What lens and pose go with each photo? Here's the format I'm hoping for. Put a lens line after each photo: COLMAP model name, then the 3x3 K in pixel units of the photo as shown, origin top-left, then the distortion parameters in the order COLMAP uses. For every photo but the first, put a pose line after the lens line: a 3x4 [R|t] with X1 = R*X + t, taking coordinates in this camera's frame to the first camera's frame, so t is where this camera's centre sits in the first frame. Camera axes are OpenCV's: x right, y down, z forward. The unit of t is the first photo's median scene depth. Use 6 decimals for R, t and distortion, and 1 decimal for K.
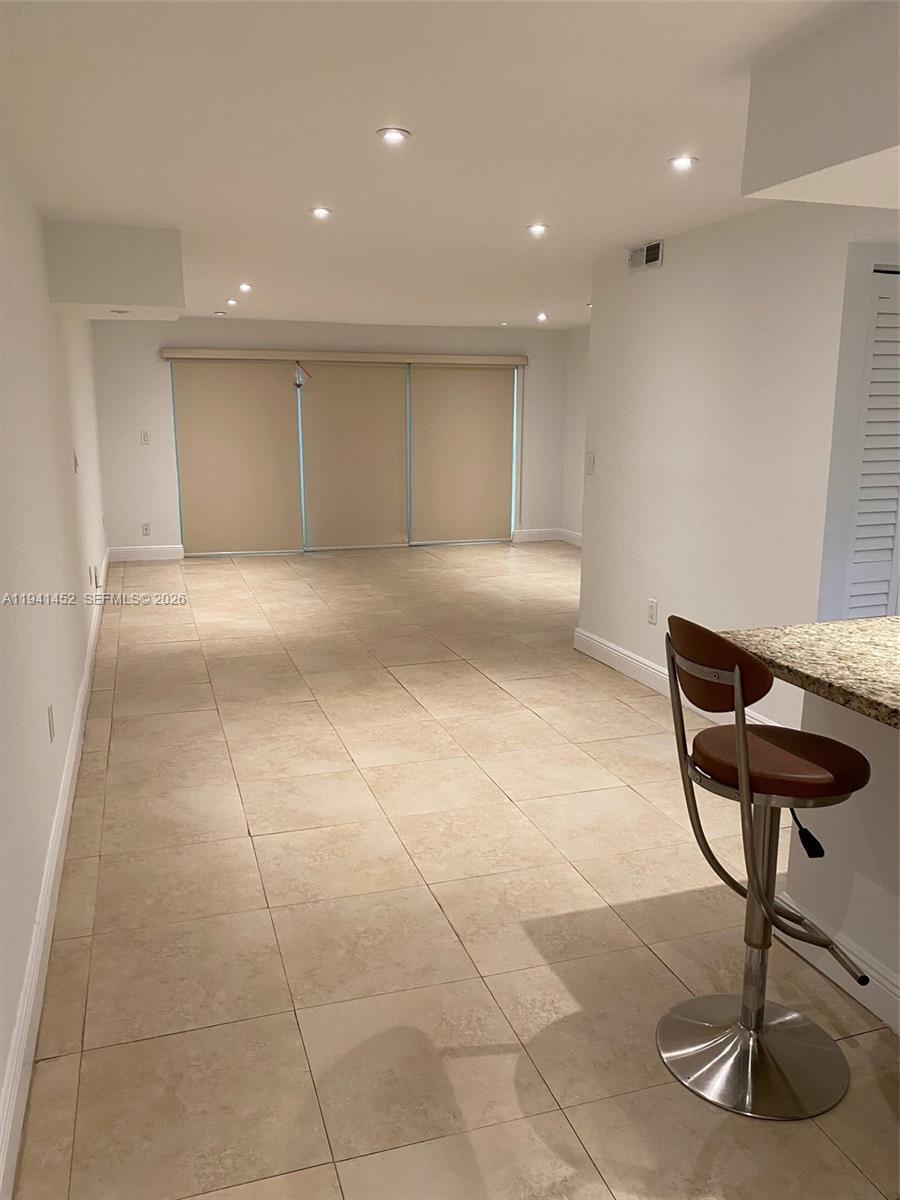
lens RADIAL K [[915.8, 0, 437.7], [0, 915.8, 598.1], [0, 0, 1]] dist [0.058932, -0.084726]
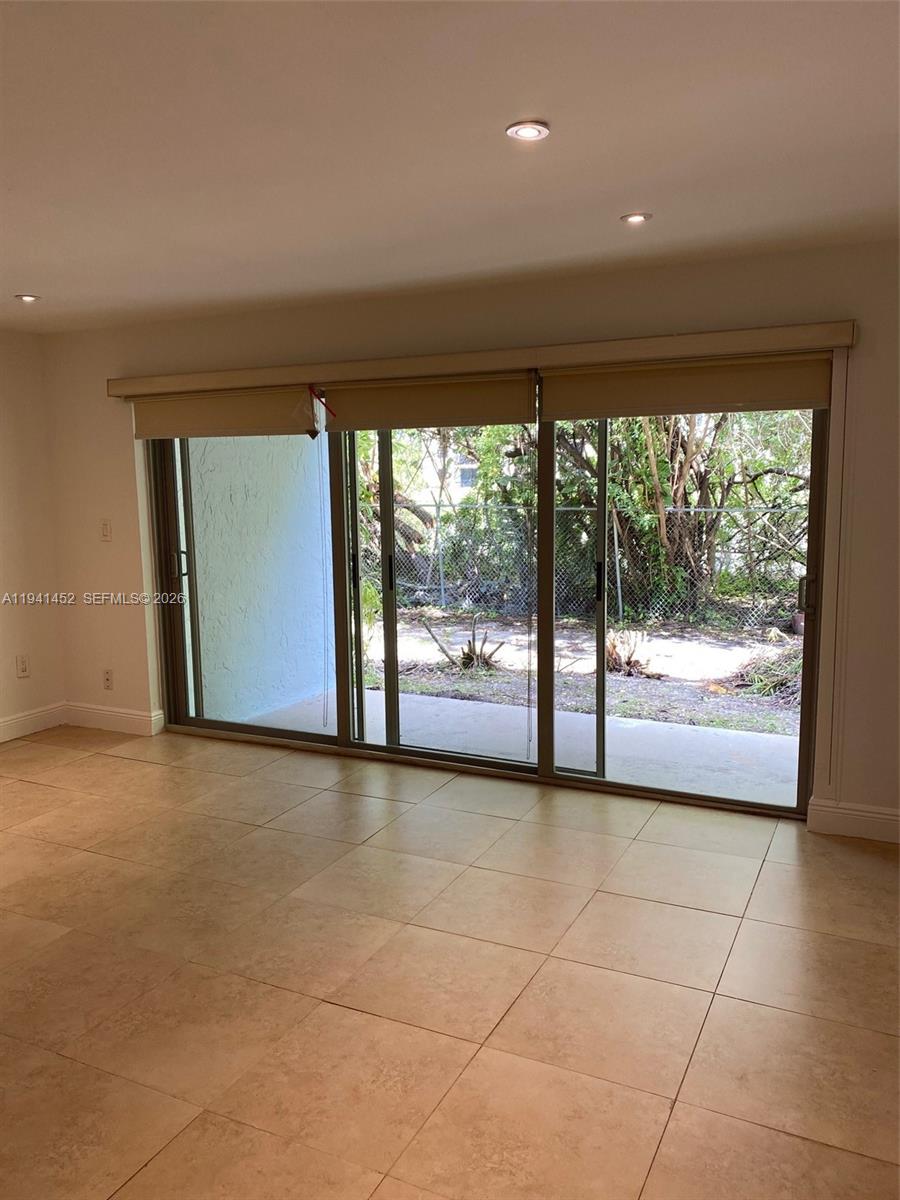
lens RADIAL K [[922.4, 0, 450.0], [0, 922.4, 600.0], [0, 0, 1]] dist [-0.001881, 0.003279]
pose [[0.721658, 0.084097, -0.687123, 0.244356], [-0.126730, 0.991868, -0.011704, -0.139538], [0.680551, 0.095525, 0.726447, 0.671112]]
